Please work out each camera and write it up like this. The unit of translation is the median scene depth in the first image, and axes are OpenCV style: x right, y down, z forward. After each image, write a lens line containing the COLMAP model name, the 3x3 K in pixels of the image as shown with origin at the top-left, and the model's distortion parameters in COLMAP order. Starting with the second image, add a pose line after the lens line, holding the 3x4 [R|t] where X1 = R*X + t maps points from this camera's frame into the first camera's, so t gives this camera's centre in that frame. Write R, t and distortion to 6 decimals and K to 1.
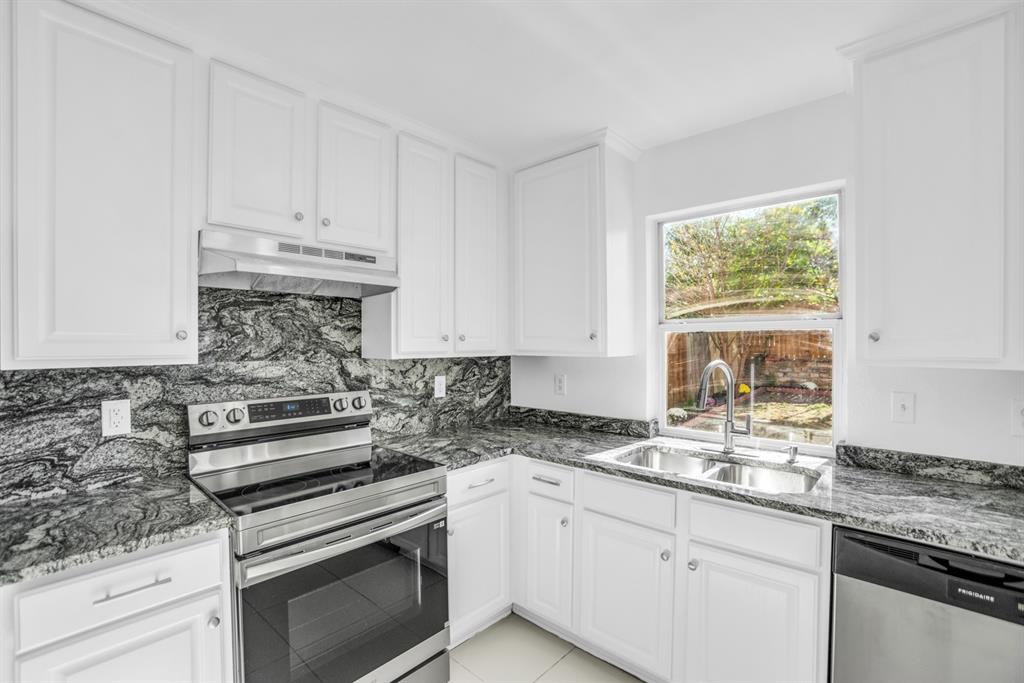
lens RADIAL K [[450.1, 0, 507.6], [0, 450.1, 346.1], [0, 0, 1]] dist [-0.033640, 0.004626]
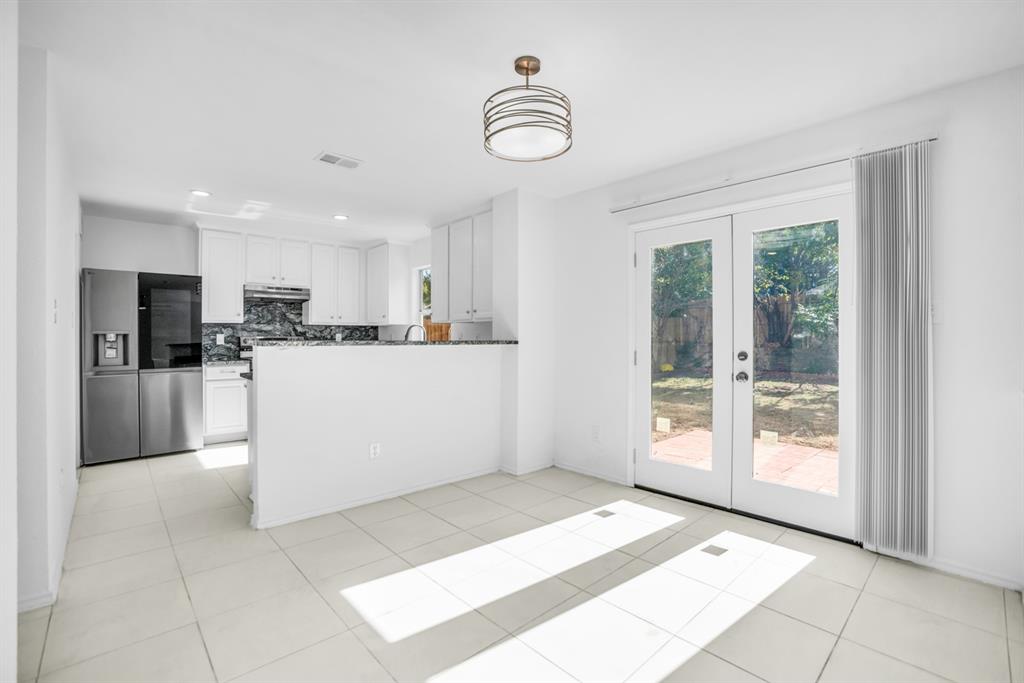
lens RADIAL K [[450.1, 0, 506.2], [0, 450.1, 331.9], [0, 0, 1]] dist [-0.033640, 0.004626]
pose [[0.995987, -0.000648, -0.089491, 1.282921], [-0.000782, 0.999873, -0.015939, 0.126210], [0.089490, 0.015945, 0.995860, -1.761168]]
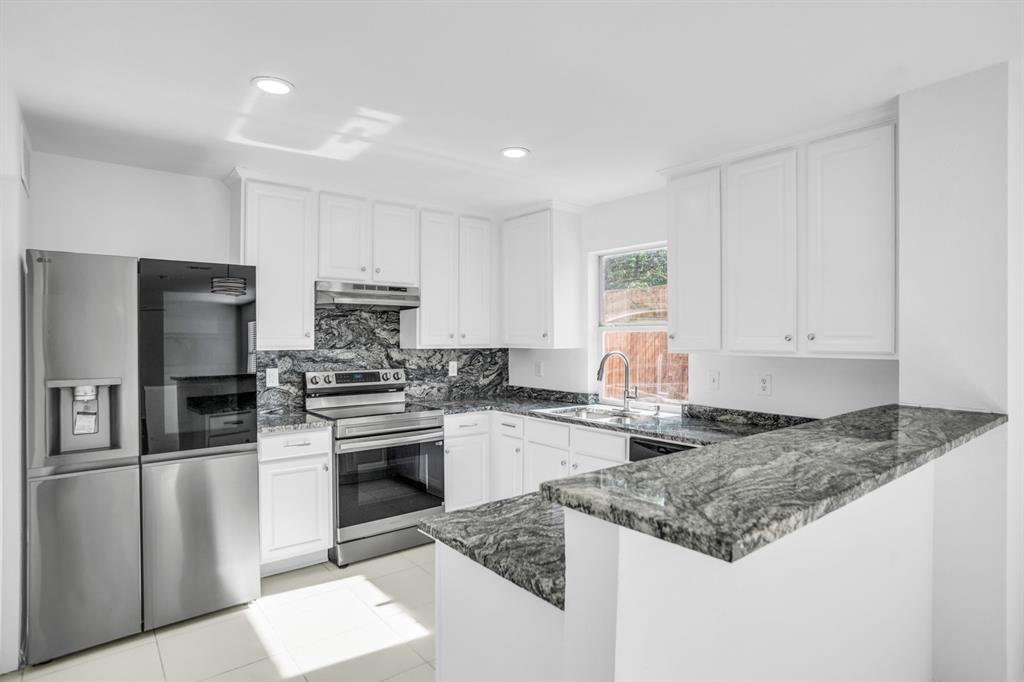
lens RADIAL K [[540.1, 0, 515.8], [0, 540.1, 336.6], [0, 0, 1]] dist [-0.019238, -0.002333]
pose [[0.990345, 0.002900, -0.138597, 0.390914], [-0.004055, 0.999959, -0.008053, -0.001728], [0.138568, 0.008538, 0.990316, -0.941299]]
